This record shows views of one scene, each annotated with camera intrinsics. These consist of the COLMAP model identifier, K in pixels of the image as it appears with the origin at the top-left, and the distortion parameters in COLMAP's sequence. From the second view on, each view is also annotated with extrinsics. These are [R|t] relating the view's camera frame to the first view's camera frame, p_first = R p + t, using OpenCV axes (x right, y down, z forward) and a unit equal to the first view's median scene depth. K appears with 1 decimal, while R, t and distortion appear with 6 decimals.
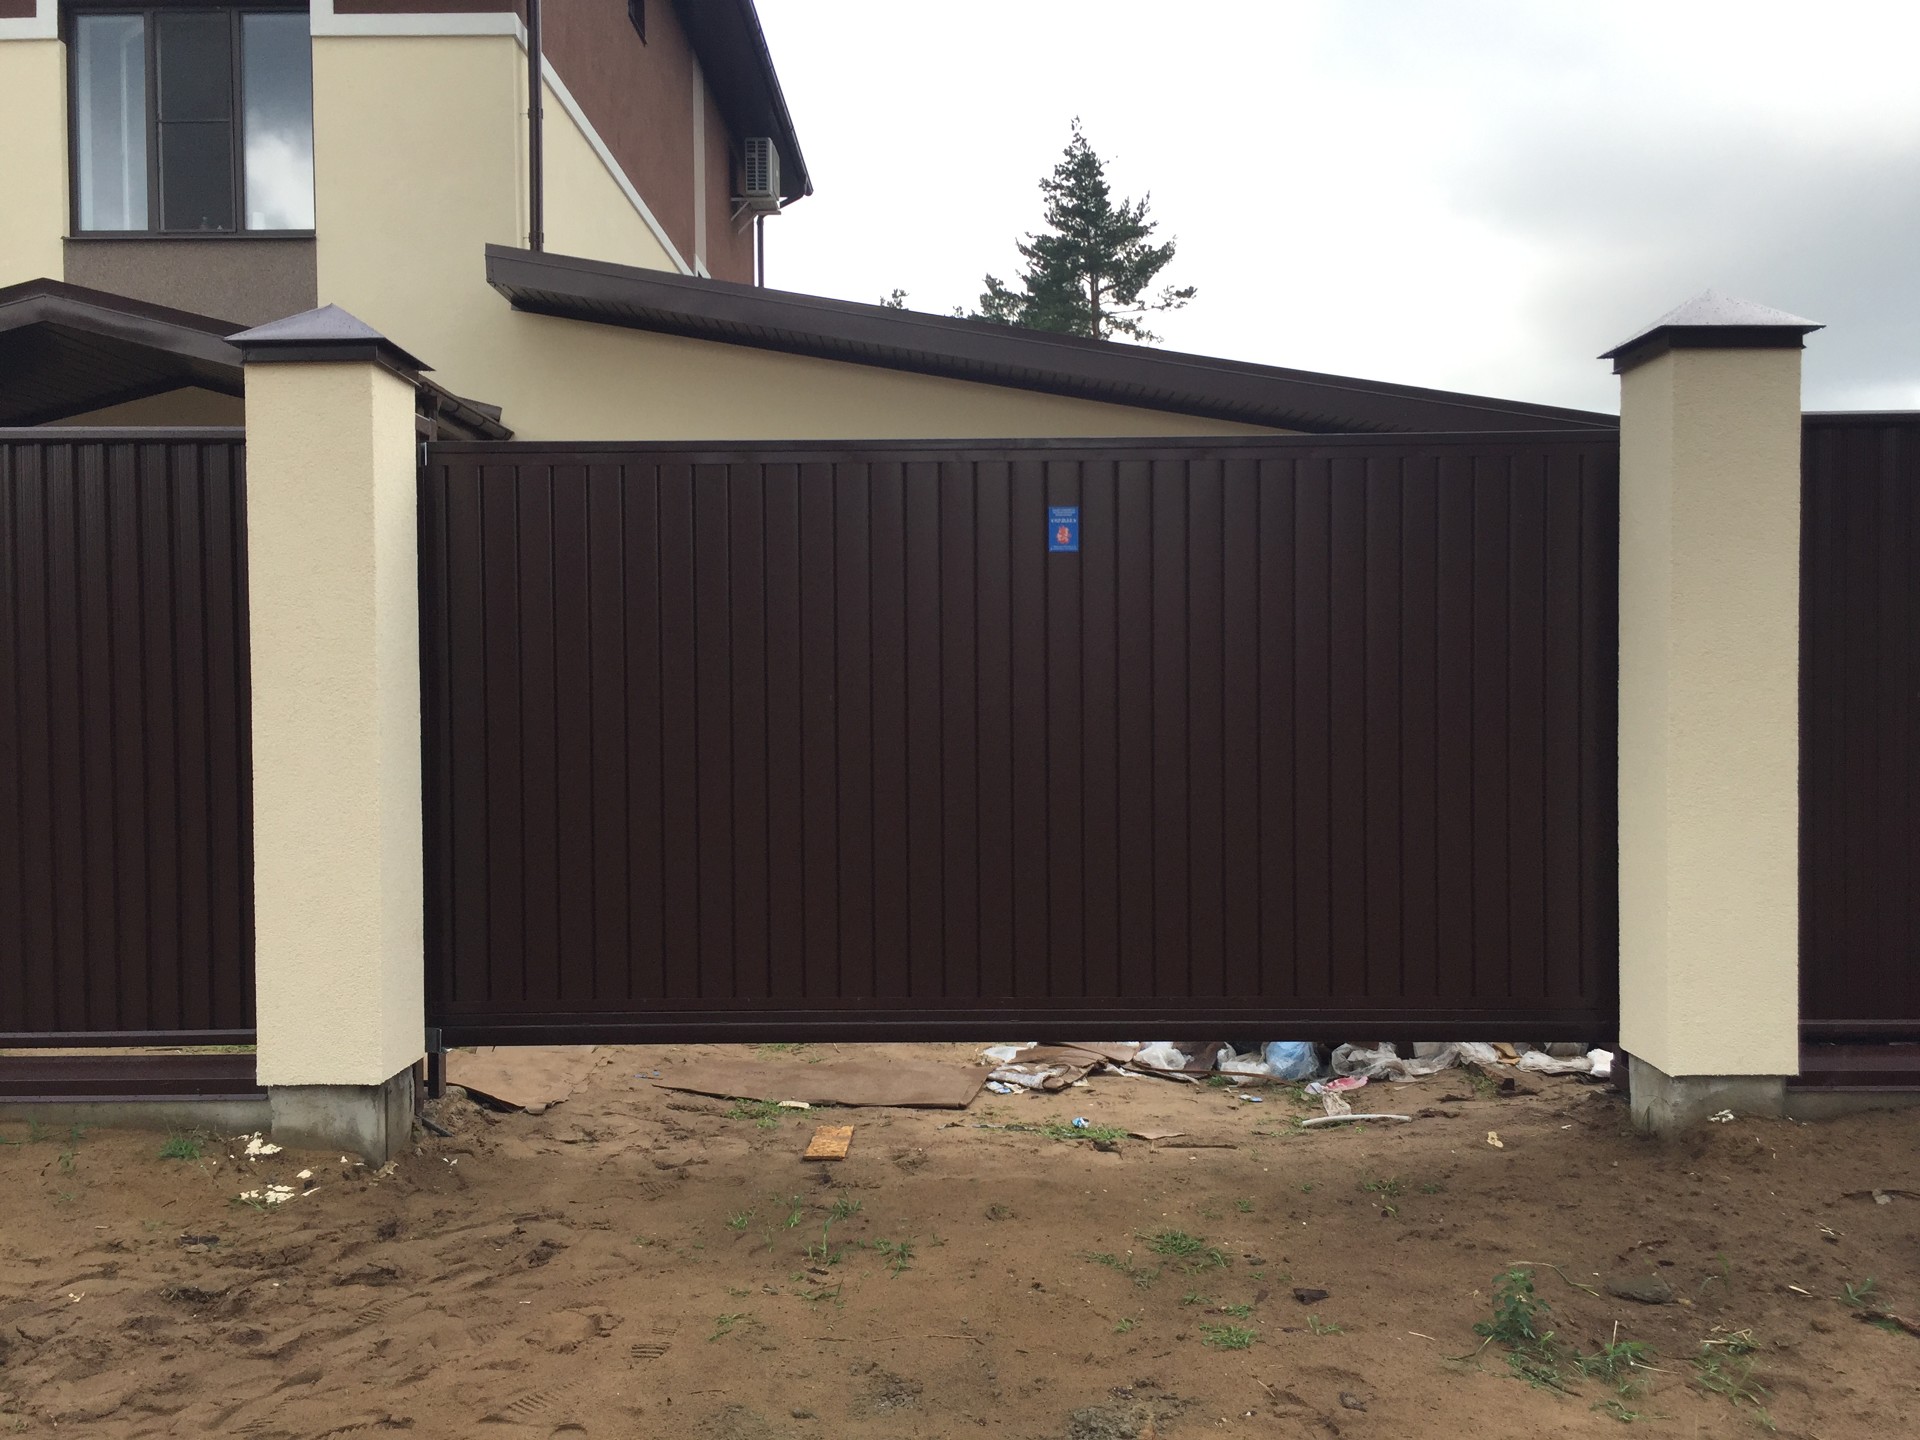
lens RADIAL K [[1658.1, 0, 963.4], [0, 1658.1, 731.9], [0, 0, 1]] dist [0.037152, 0.001569]
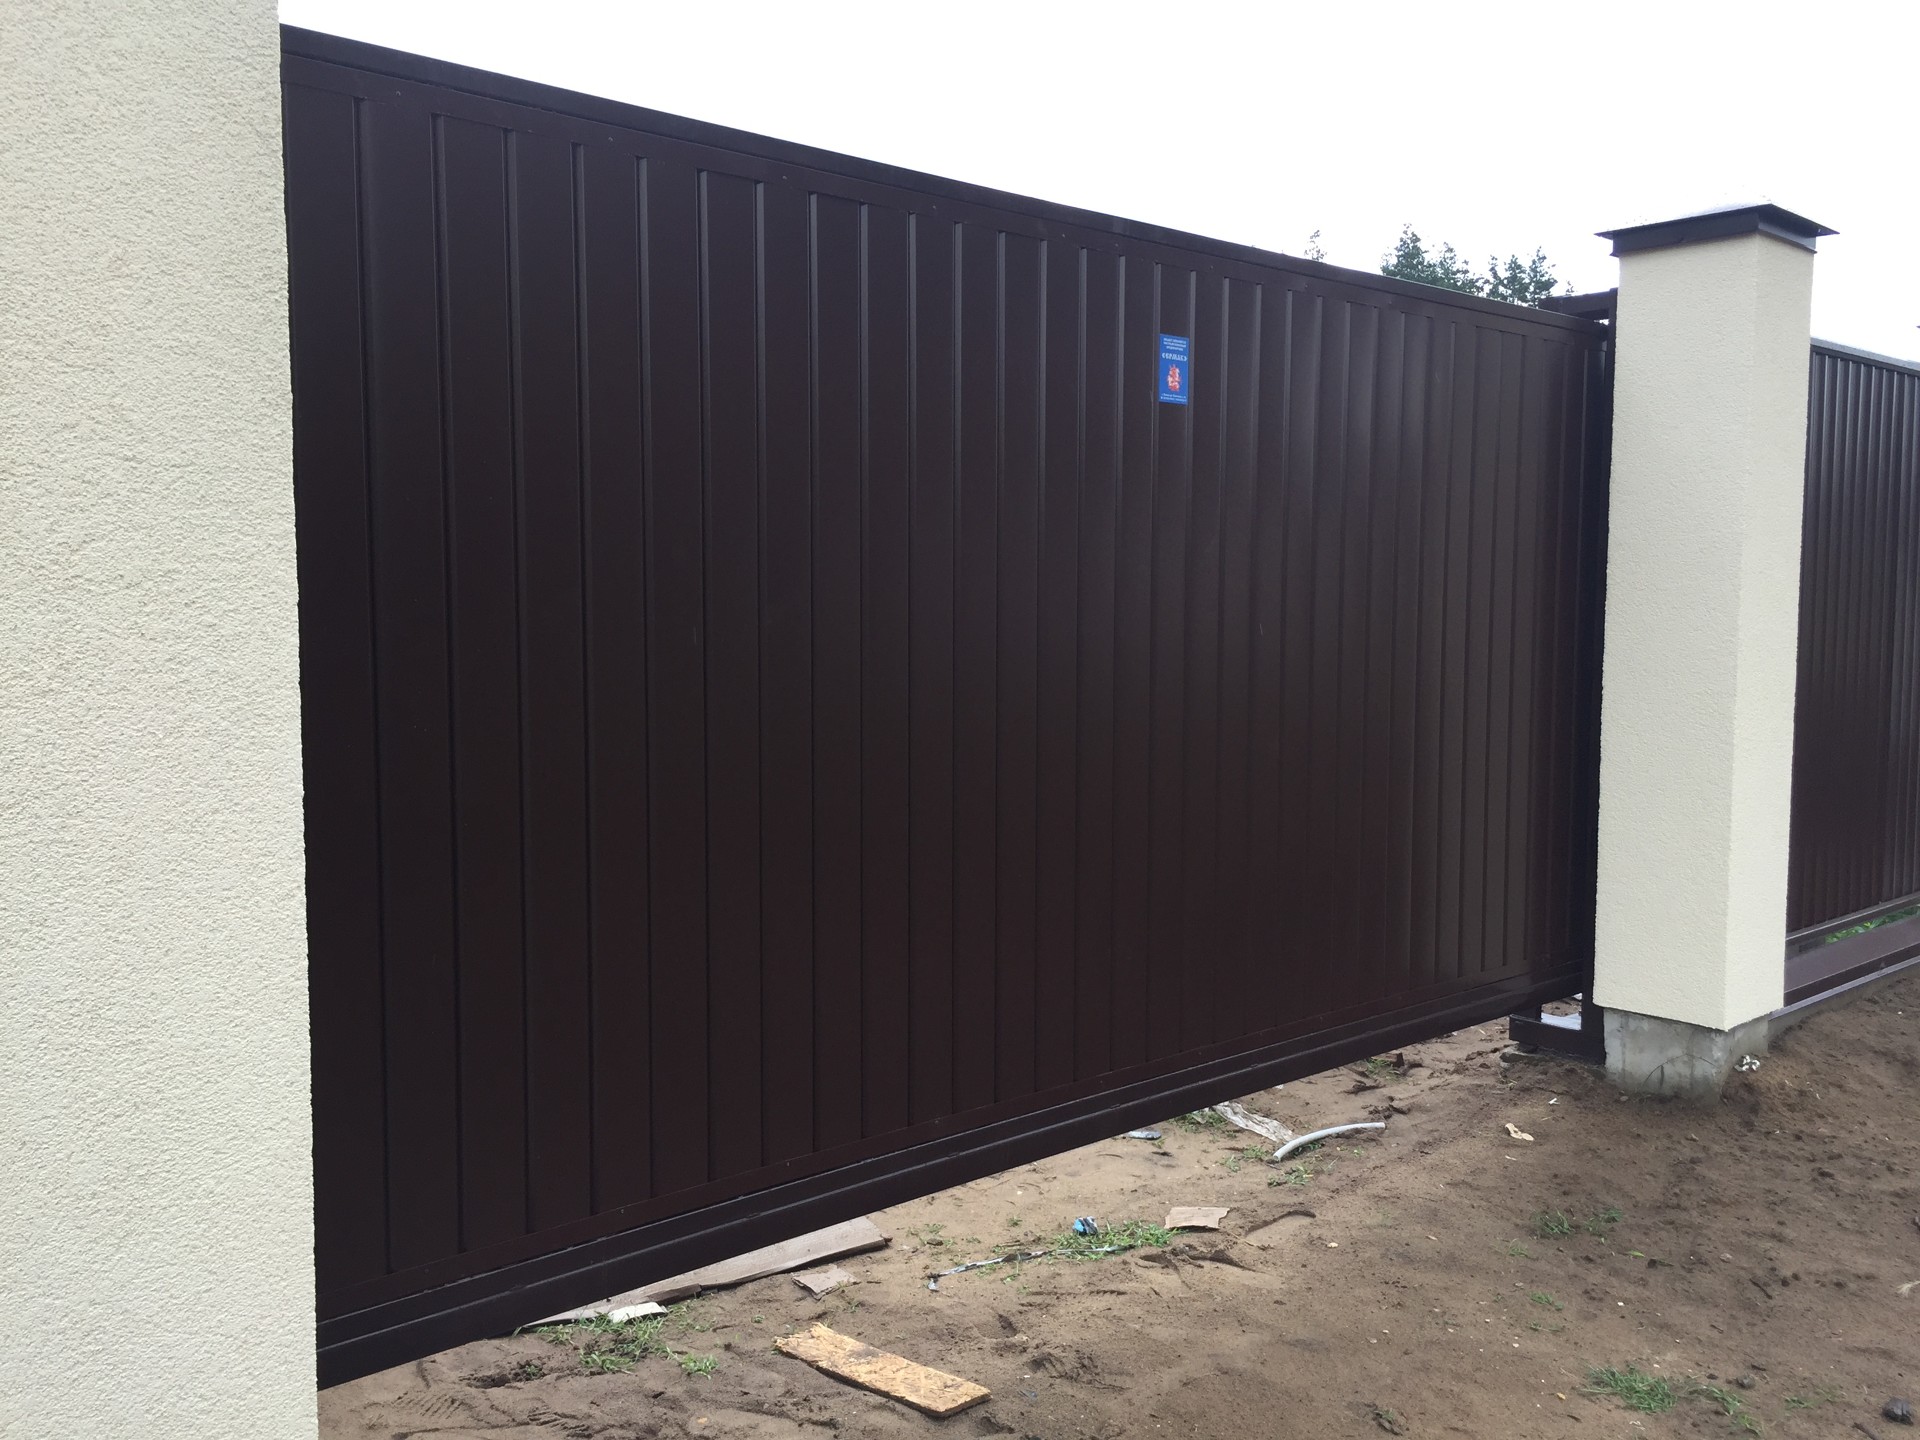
lens RADIAL K [[1658.1, 0, 963.7], [0, 1658.1, 711.5], [0, 0, 1]] dist [0.037152, 0.001569]
pose [[0.732250, -0.037981, 0.679976, -0.473122], [0.009430, 0.998913, 0.045640, -0.015655], [-0.680971, -0.027008, 0.731812, 0.570506]]
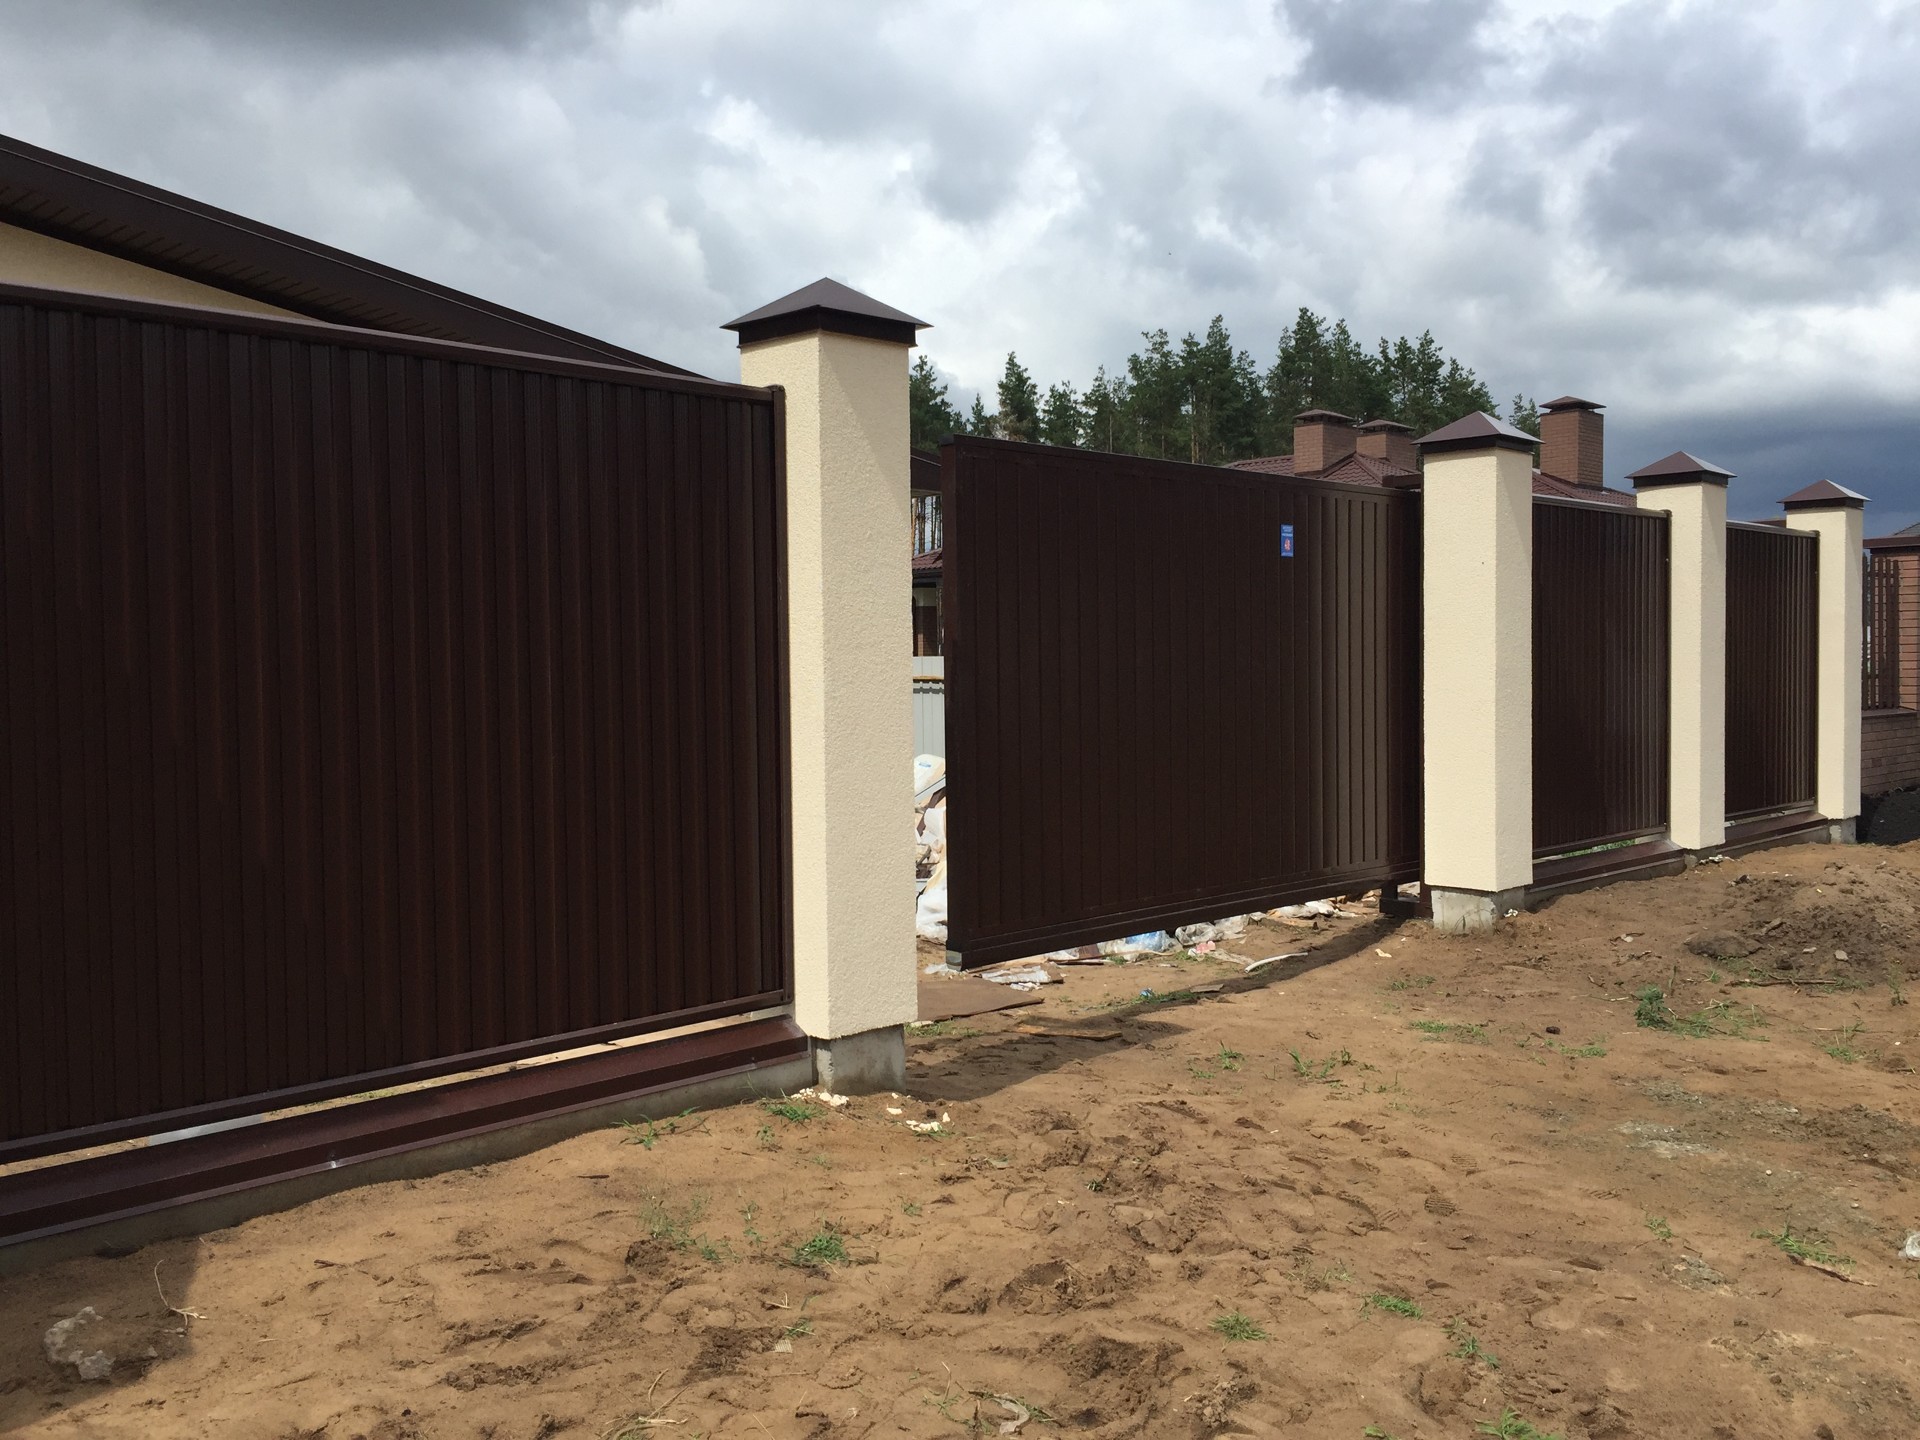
lens RADIAL K [[1658.1, 0, 954.9], [0, 1658.1, 714.6], [0, 0, 1]] dist [0.037152, 0.001569]
pose [[0.698885, -0.022296, 0.714887, -1.022194], [0.027004, 0.999624, 0.004777, 0.011372], [-0.714724, 0.015966, 0.699224, 0.223557]]
